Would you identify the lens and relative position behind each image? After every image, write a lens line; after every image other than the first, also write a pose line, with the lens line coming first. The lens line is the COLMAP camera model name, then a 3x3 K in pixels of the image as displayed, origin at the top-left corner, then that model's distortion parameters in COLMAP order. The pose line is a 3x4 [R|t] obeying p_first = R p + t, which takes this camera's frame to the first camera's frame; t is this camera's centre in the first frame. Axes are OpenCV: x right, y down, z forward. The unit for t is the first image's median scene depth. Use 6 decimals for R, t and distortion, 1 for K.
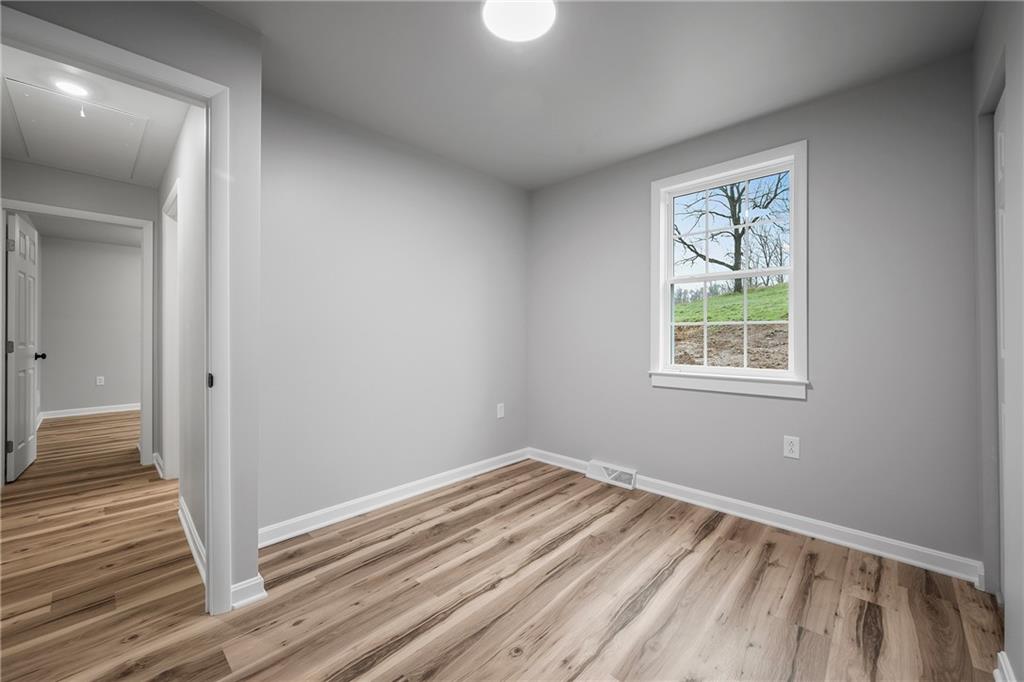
lens RADIAL K [[401.6, 0, 510.2], [0, 401.6, 322.9], [0, 0, 1]] dist [-0.002155, 0.000265]
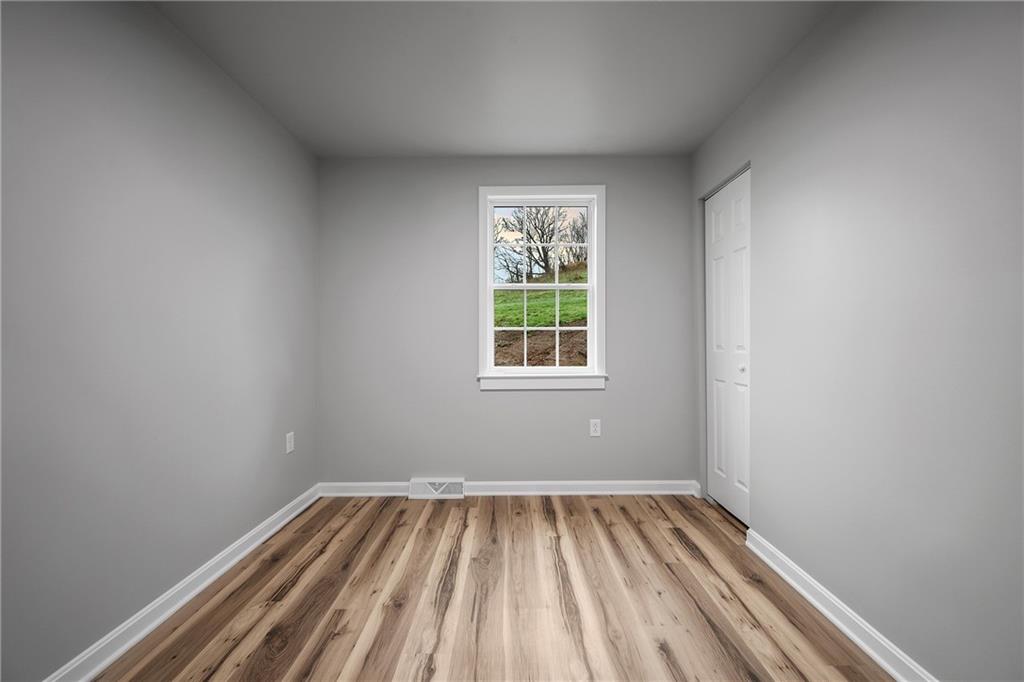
lens RADIAL K [[401.6, 0, 510.6], [0, 401.6, 333.8], [0, 0, 1]] dist [-0.002155, 0.000265]
pose [[0.727815, 0.003676, 0.685764, -0.348601], [-0.013134, 0.999877, 0.008580, 0.008007], [-0.685648, -0.015251, 0.727773, 0.269900]]
